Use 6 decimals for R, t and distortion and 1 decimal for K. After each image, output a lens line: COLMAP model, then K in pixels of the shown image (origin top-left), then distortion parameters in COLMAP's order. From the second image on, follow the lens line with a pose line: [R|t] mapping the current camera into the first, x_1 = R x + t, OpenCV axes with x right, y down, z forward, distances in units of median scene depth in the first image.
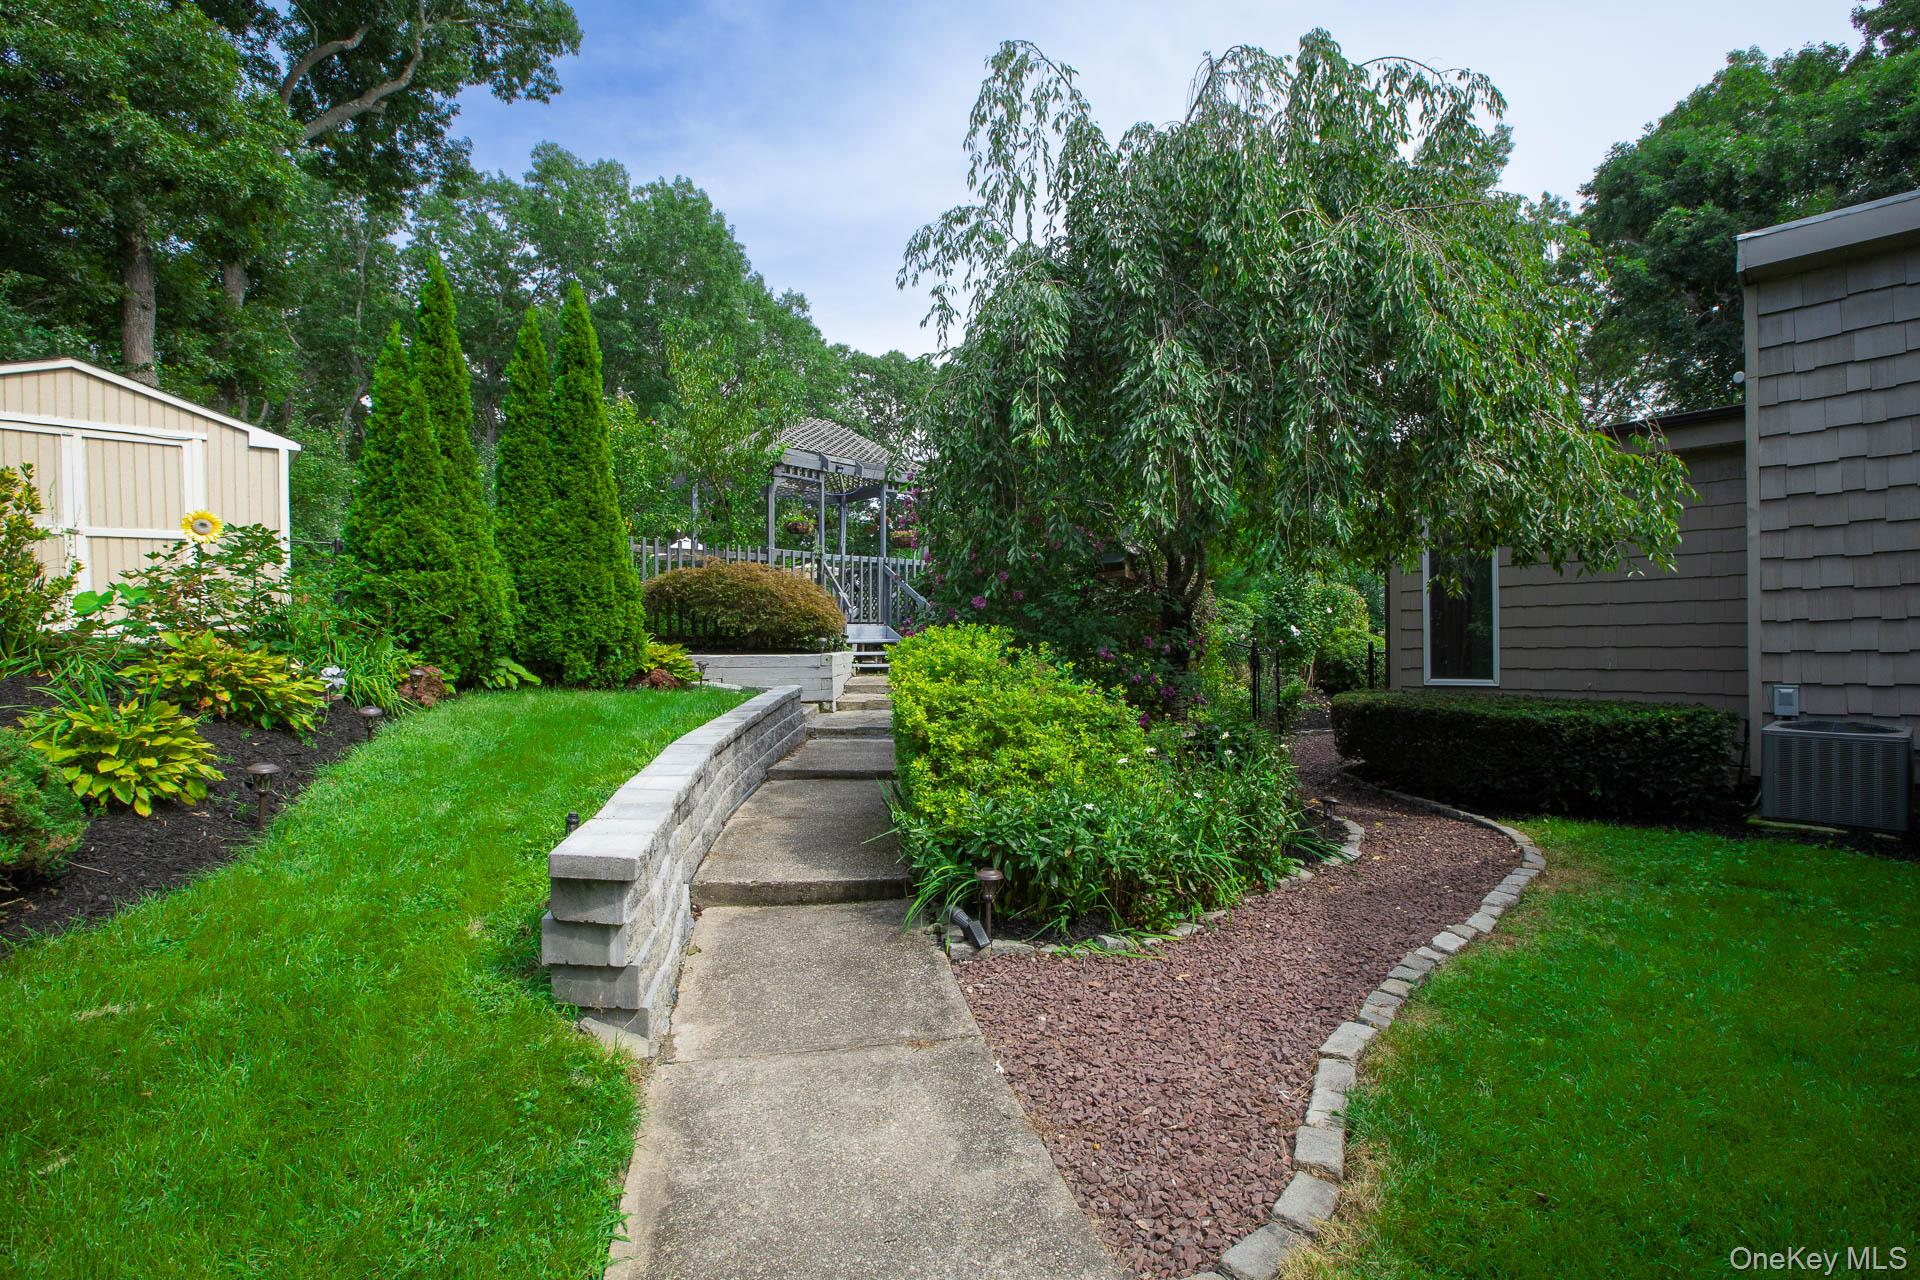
lens RADIAL K [[866.9, 0, 969.4], [0, 866.9, 651.5], [0, 0, 1]] dist [-0.047203, 0.012409]
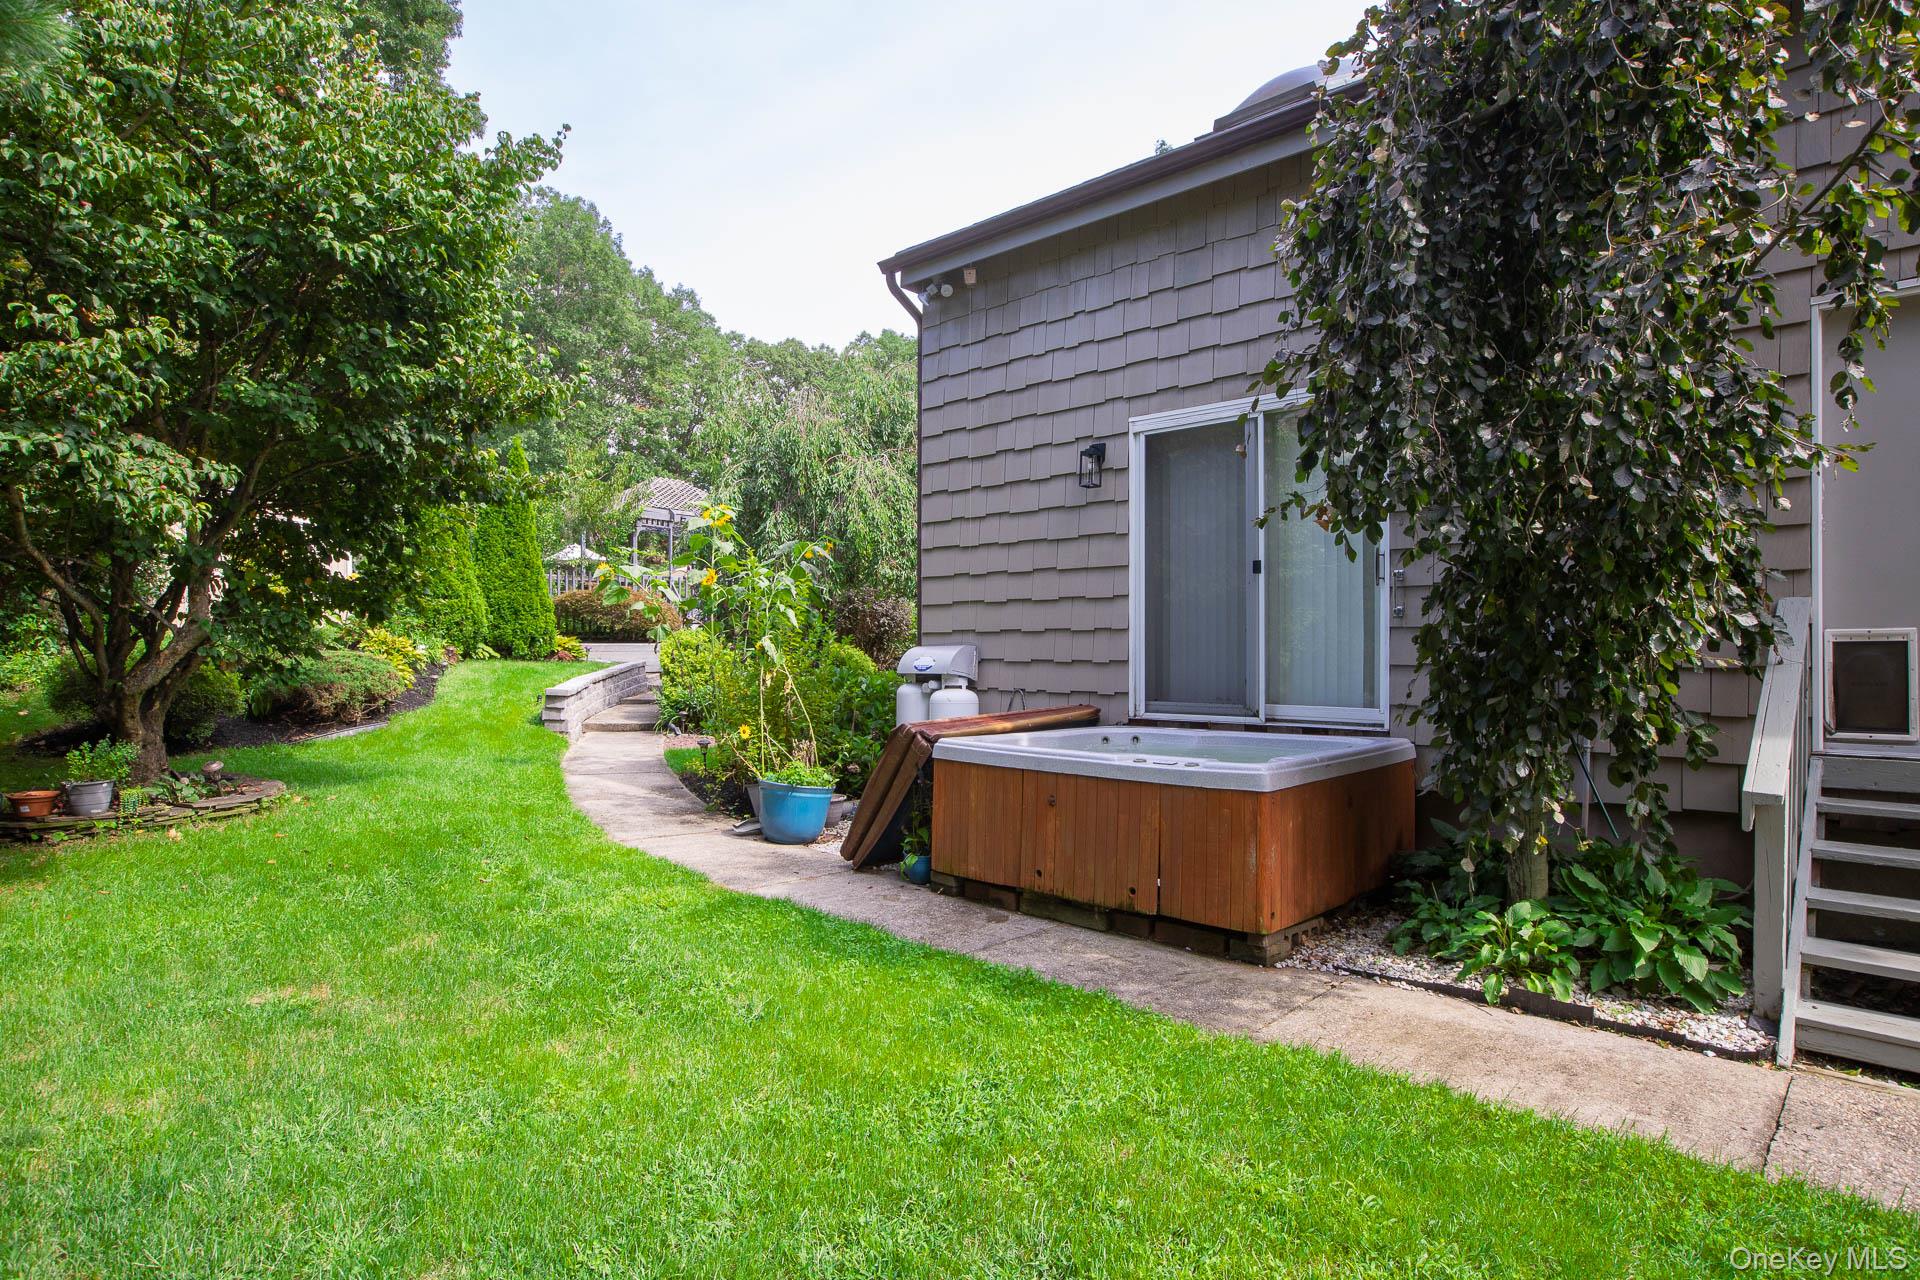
lens RADIAL K [[1046.4, 0, 936.1], [0, 1046.4, 635.1], [0, 0, 1]] dist [0.000276, -0.001573]
pose [[0.999835, 0.002918, 0.017924, 0.654501], [-0.002630, 0.999867, -0.016103, 0.037425], [-0.017968, 0.016053, 0.999710, -2.070947]]
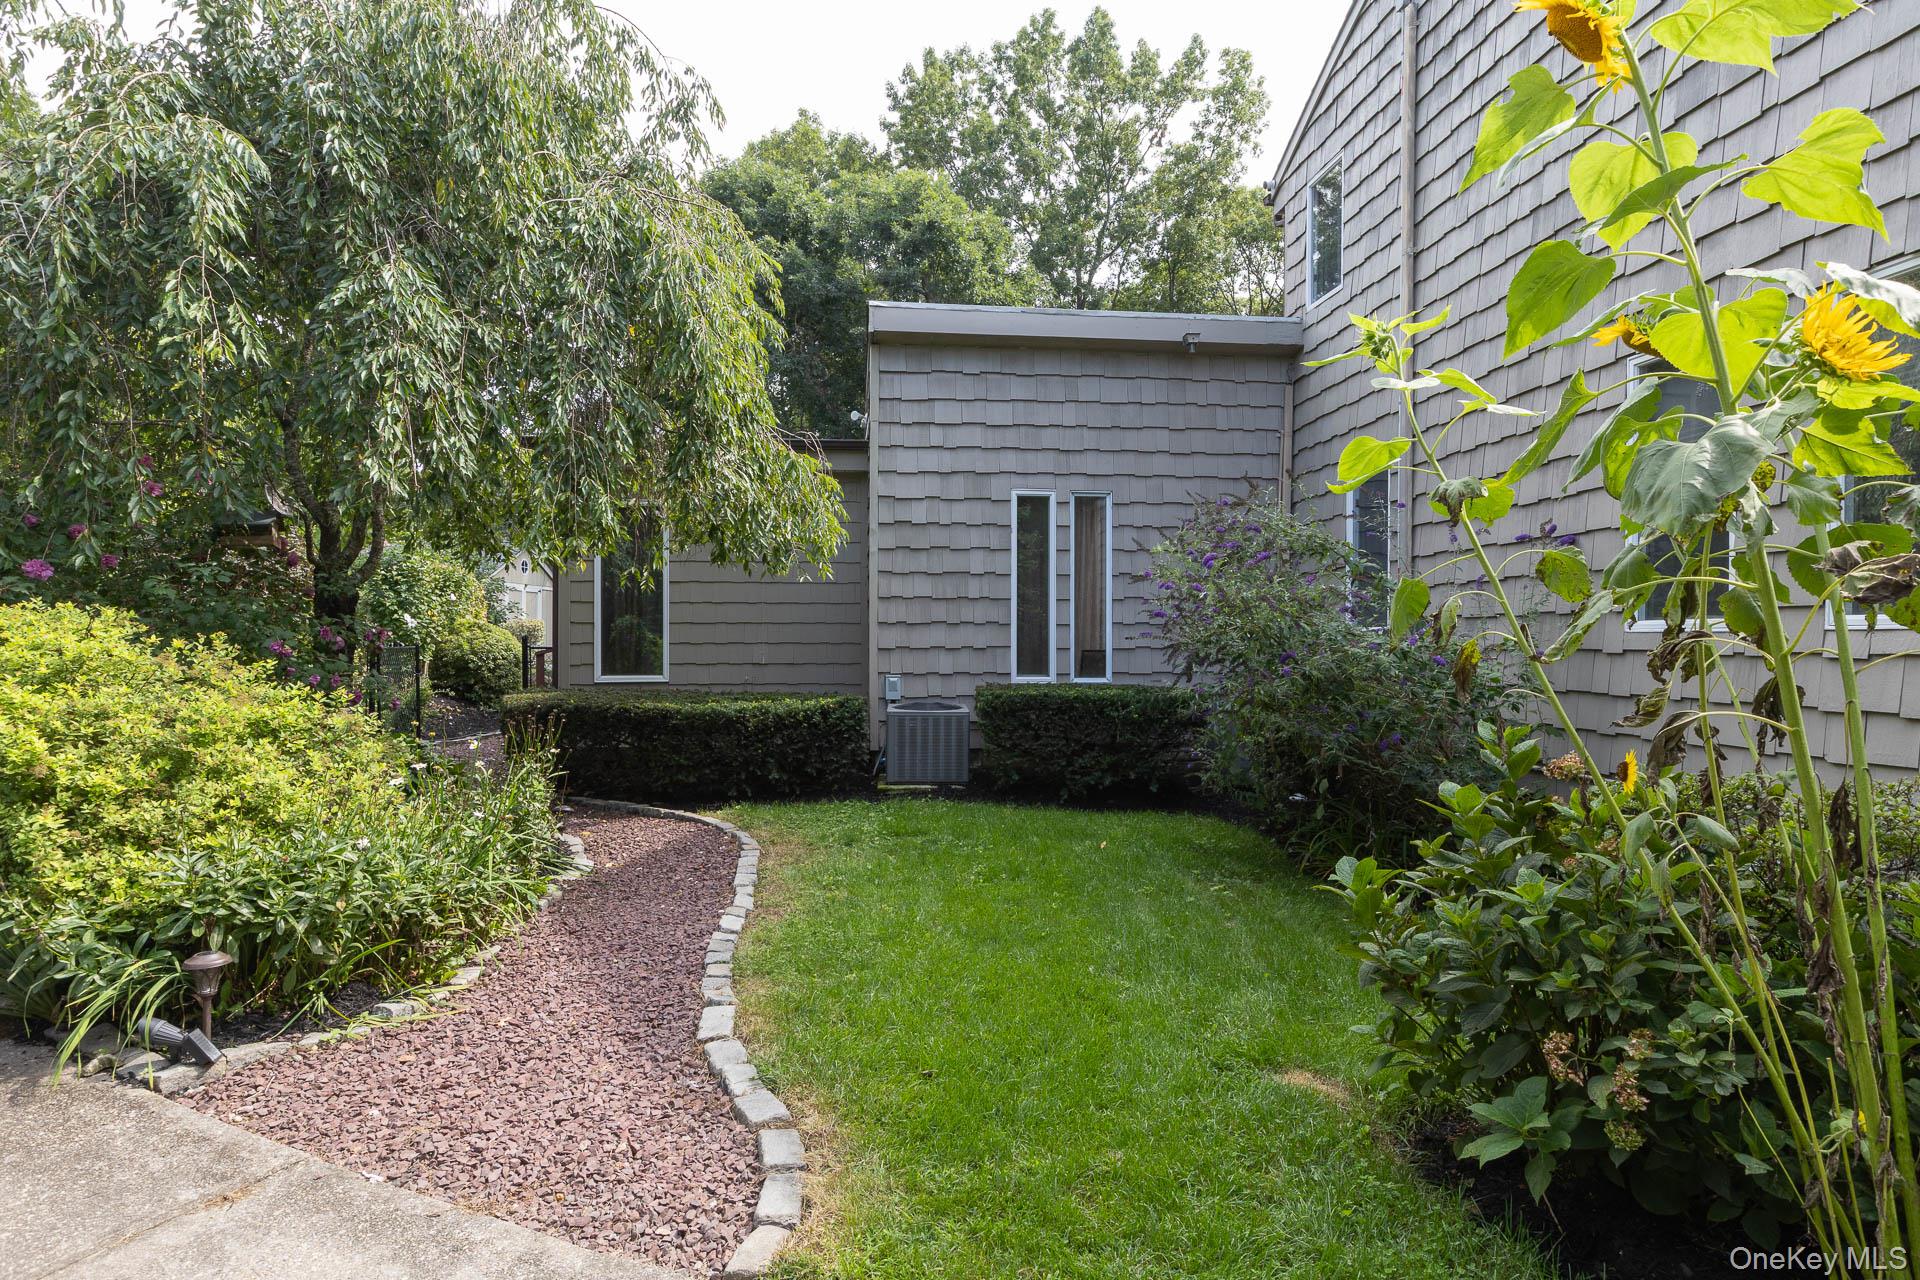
lens RADIAL K [[1046.4, 0, 936.1], [0, 1046.4, 635.1], [0, 0, 1]] dist [0.000276, -0.001573]
pose [[0.615393, 0.012343, 0.788124, -0.229775], [-0.003828, 0.999912, -0.012671, 0.000765], [-0.788211, 0.004781, 0.615386, 0.003377]]
